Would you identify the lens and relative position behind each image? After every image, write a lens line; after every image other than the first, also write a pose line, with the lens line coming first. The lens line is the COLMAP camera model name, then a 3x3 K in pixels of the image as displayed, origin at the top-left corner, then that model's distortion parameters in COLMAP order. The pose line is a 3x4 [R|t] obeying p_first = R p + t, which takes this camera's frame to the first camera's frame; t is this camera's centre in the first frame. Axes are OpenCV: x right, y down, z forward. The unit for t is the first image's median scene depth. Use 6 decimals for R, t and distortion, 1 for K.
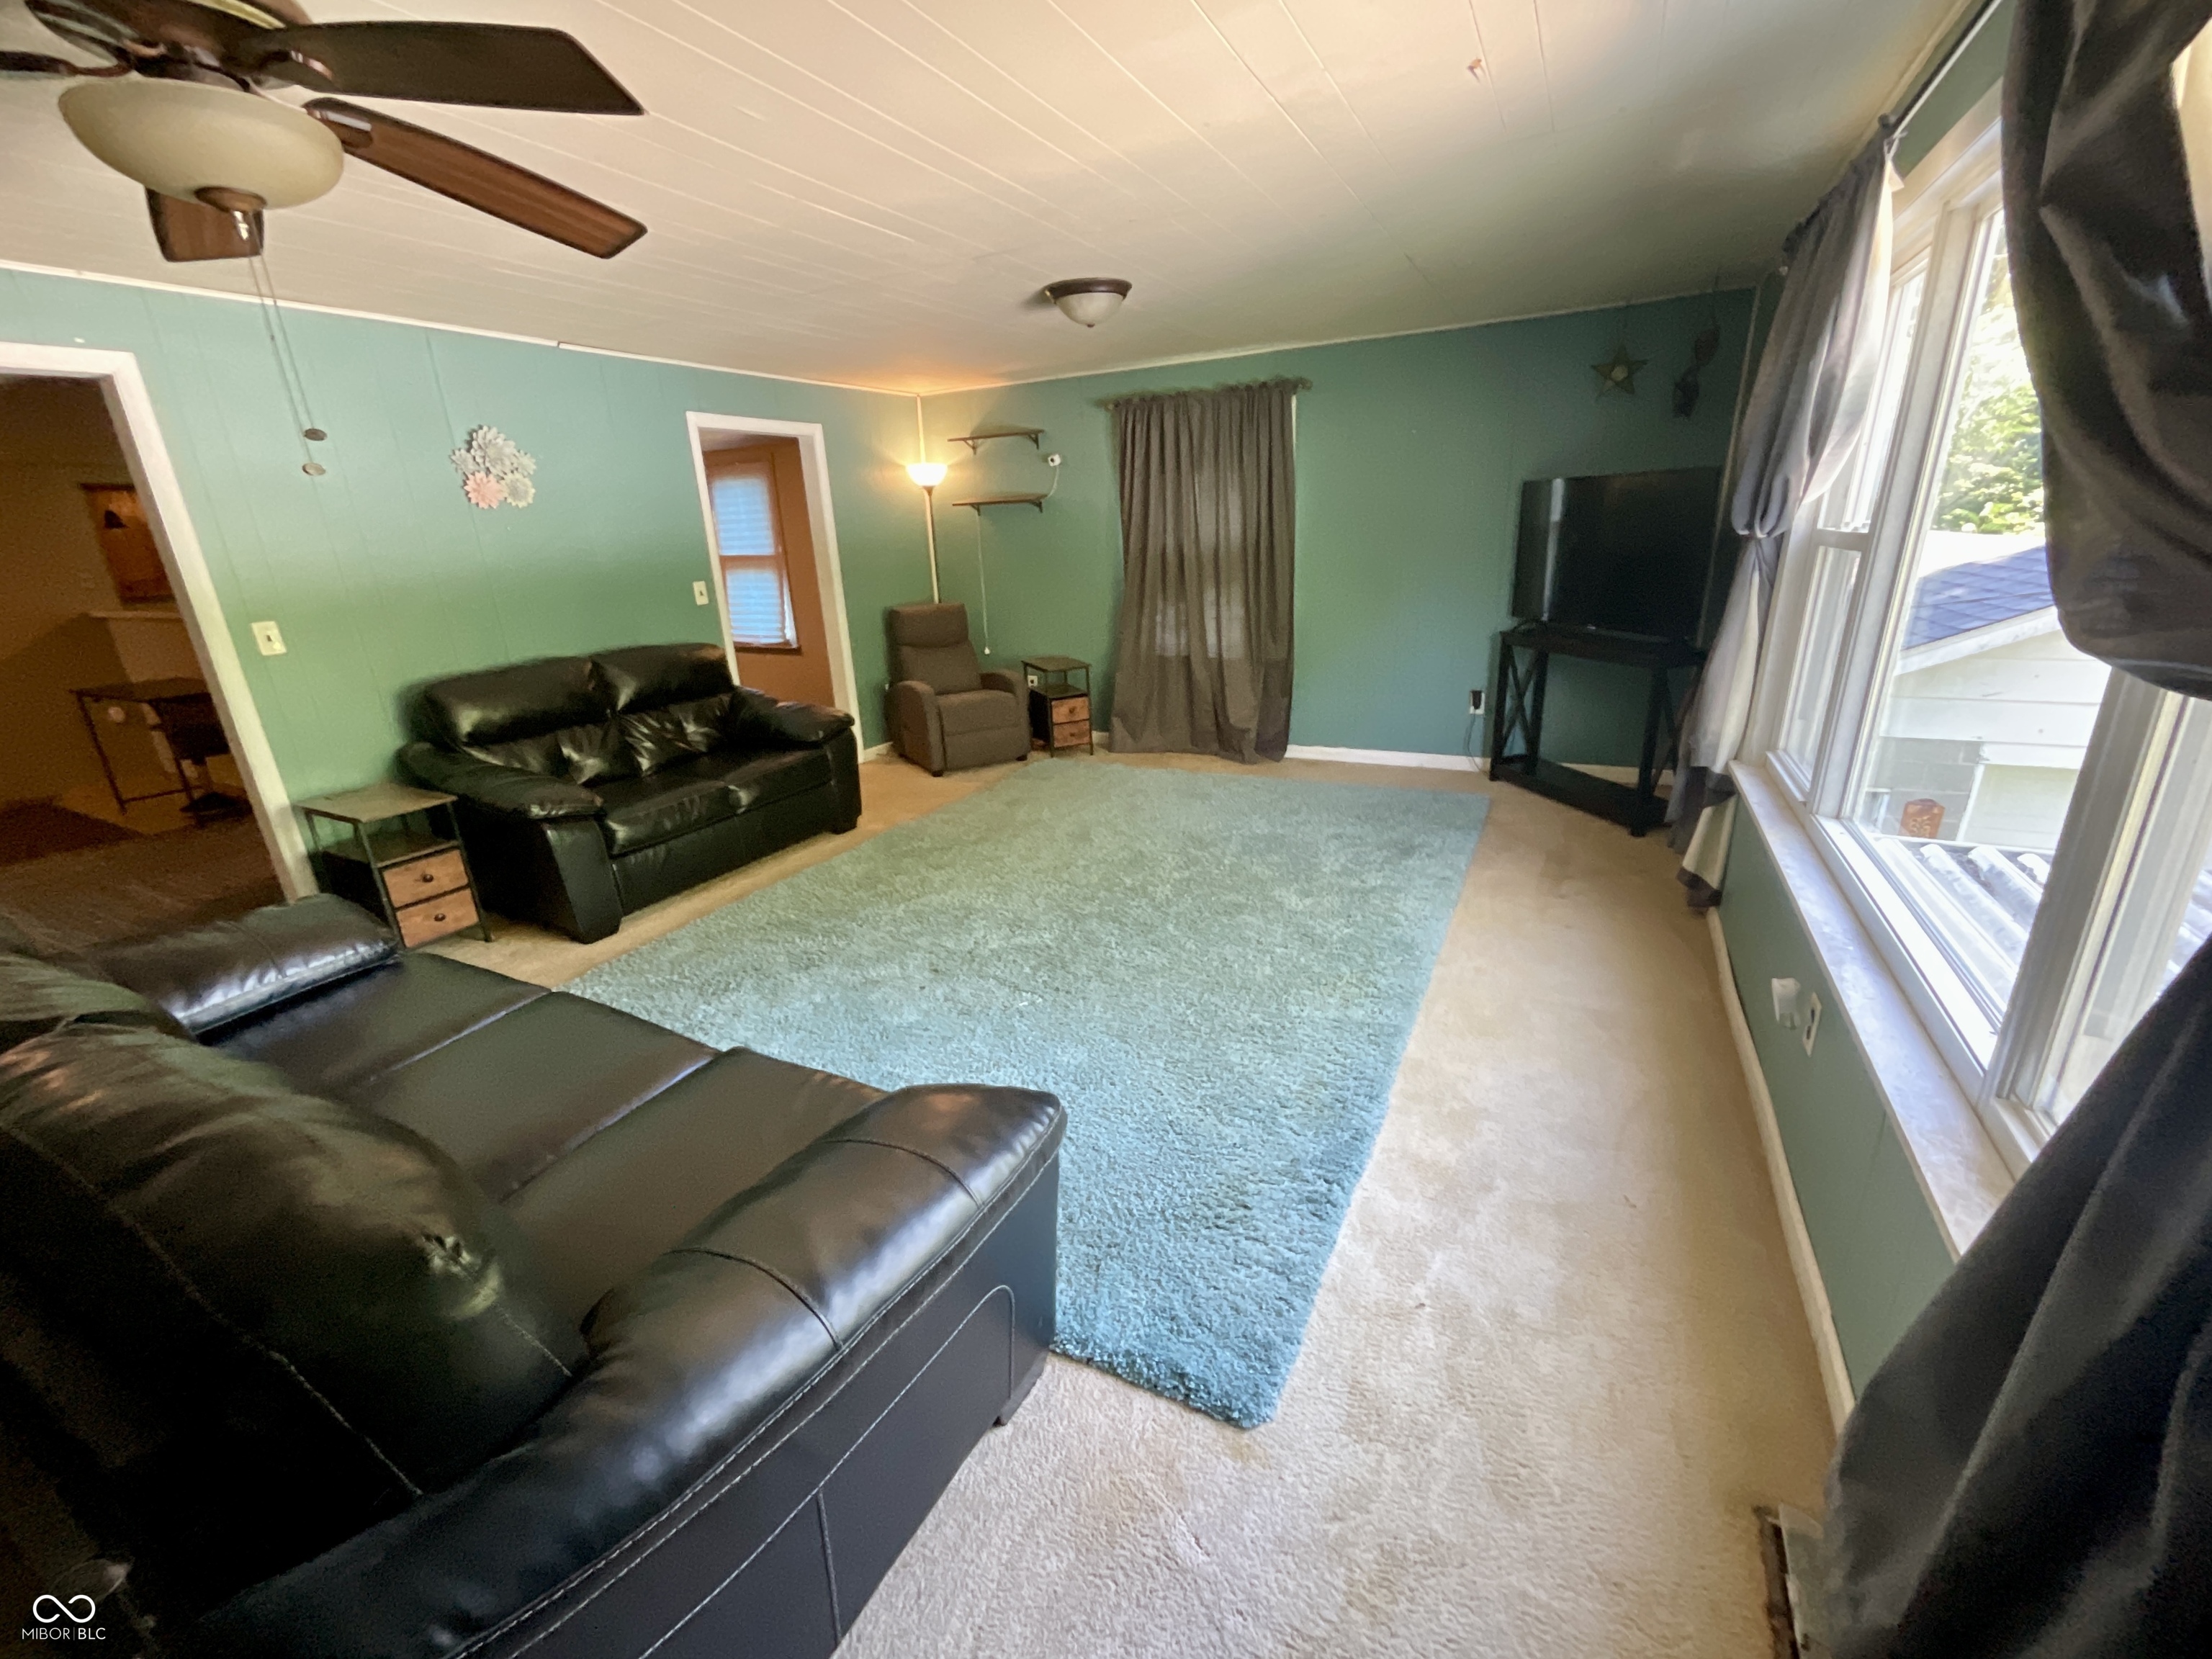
lens RADIAL K [[902.8, 0, 1126.6], [0, 902.8, 826.5], [0, 0, 1]] dist [0.000656, -0.000529]
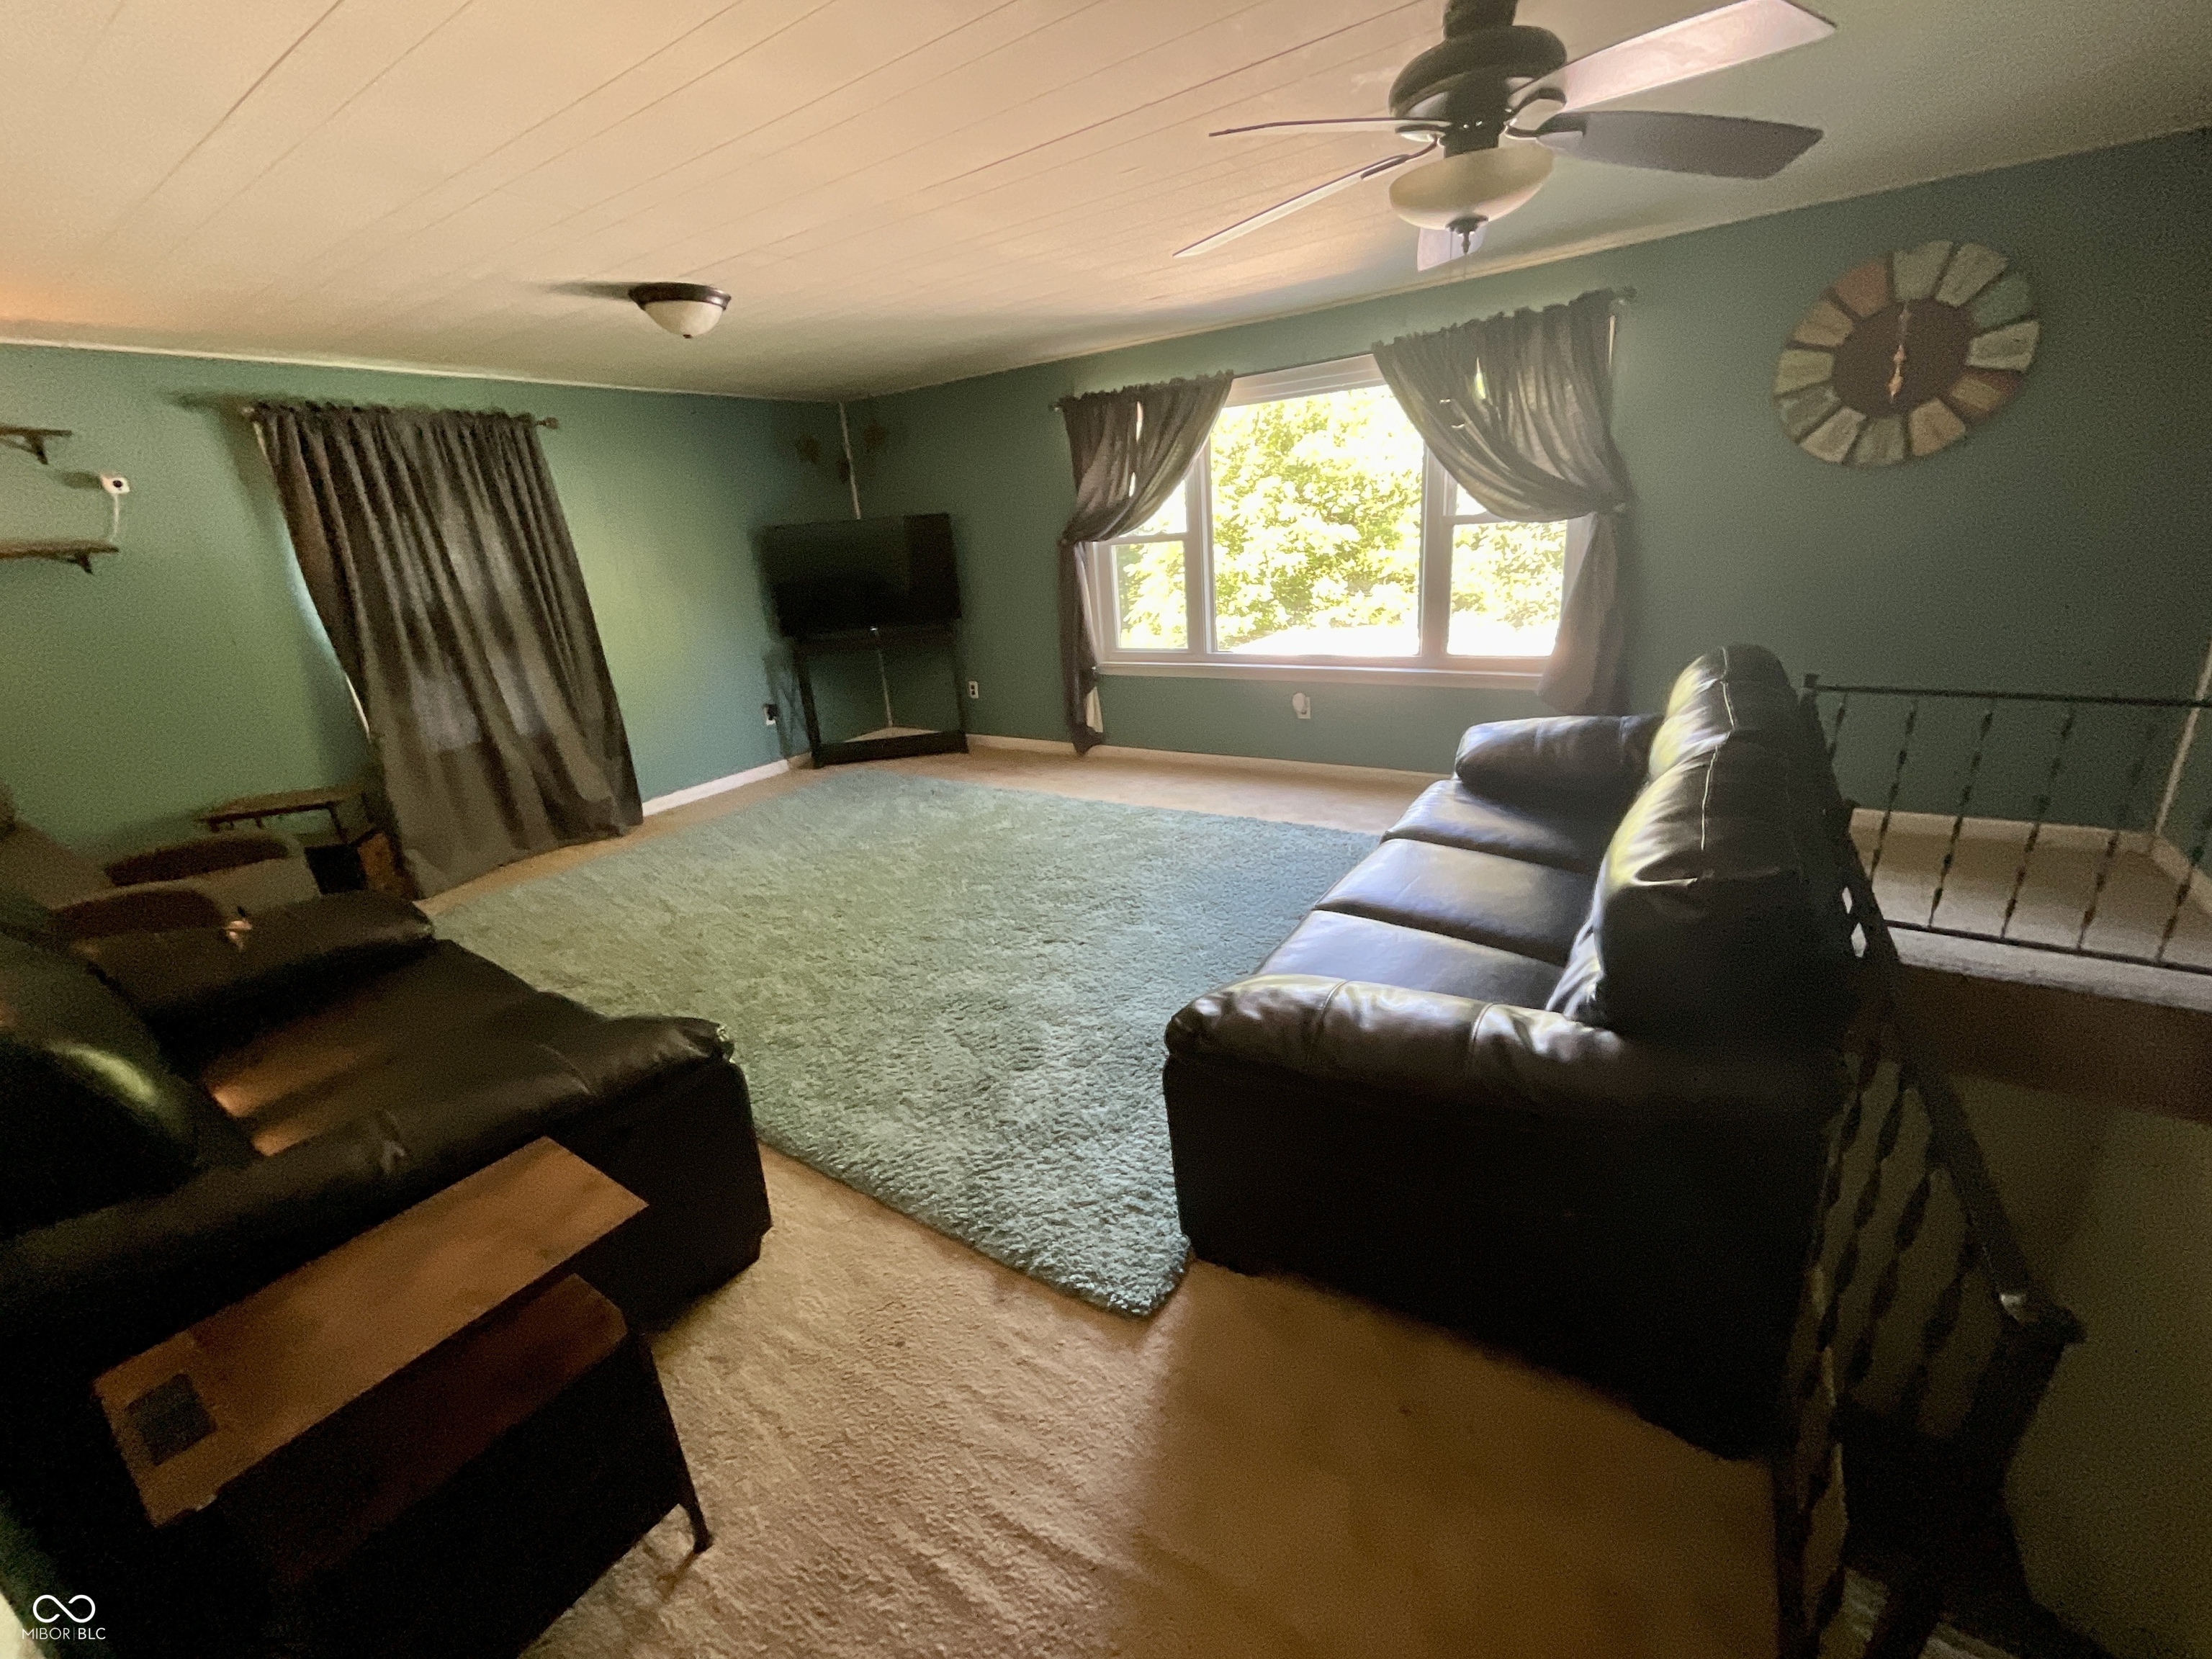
lens RADIAL K [[902.8, 0, 1094.5], [0, 902.8, 831.1], [0, 0, 1]] dist [0.000656, -0.000529]
pose [[0.124035, -0.289825, 0.949009, -0.684113], [0.377872, 0.898128, 0.224898, -0.101346], [-0.917512, 0.330708, 0.220915, 0.389312]]
